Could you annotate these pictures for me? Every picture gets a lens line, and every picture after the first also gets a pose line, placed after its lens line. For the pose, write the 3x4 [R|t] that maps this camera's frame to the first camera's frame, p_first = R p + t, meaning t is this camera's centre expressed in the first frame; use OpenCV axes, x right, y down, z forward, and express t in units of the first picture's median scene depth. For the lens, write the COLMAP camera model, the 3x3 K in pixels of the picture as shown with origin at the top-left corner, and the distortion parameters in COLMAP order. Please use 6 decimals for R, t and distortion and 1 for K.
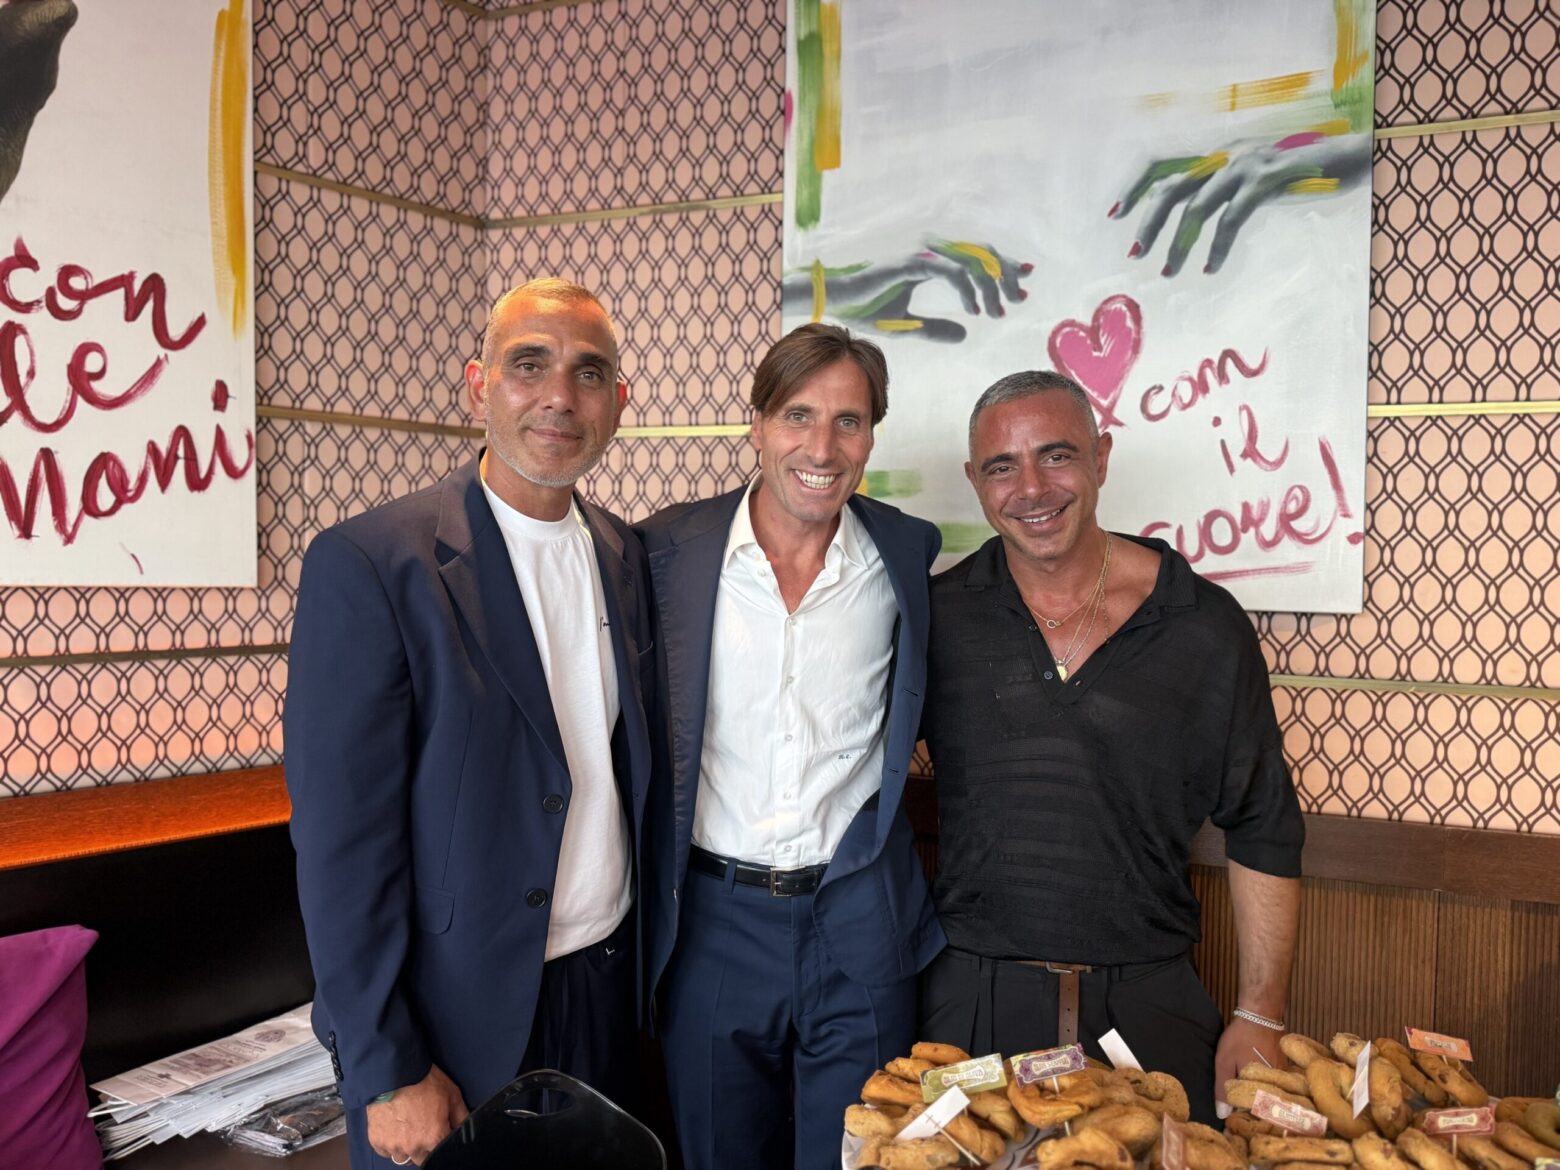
lens RADIAL K [[1121.1, 0, 780.0], [0, 1121.1, 585.0], [0, 0, 1]] dist [0.102856, -0.163159]
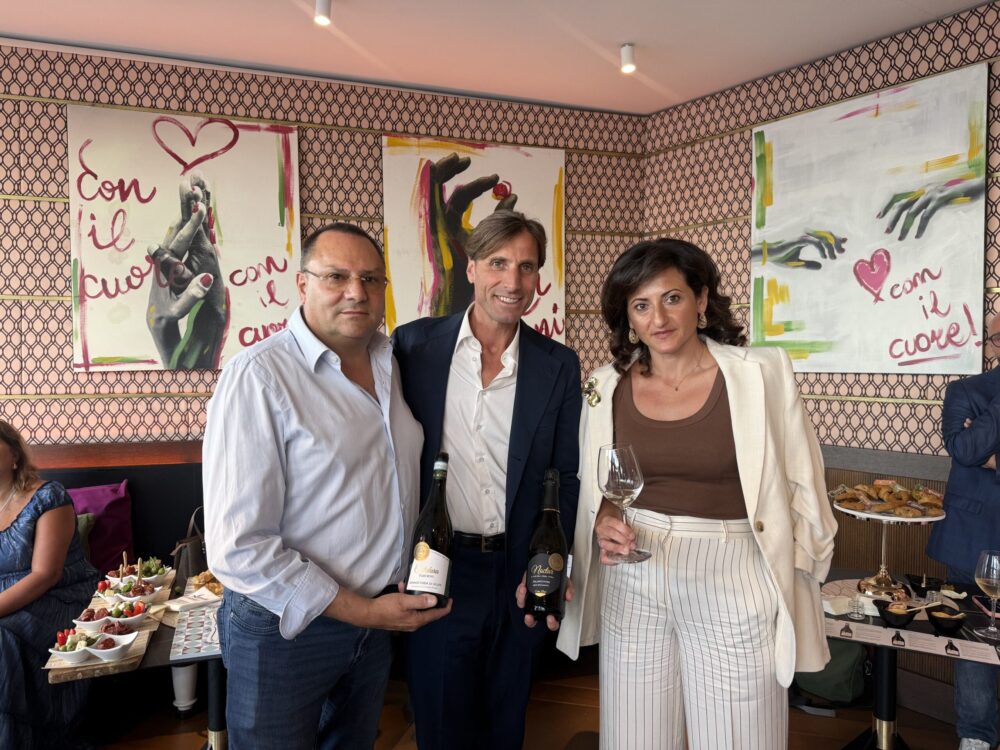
lens RADIAL K [[718.7, 0, 500.0], [0, 718.7, 375.0], [0, 0, 1]] dist [0.102856, -0.163159]
pose [[0.868354, -0.005320, -0.495917, 0.344389], [-0.000872, 0.999925, -0.012253, 0.040386], [0.495944, 0.011072, 0.868284, -0.761672]]
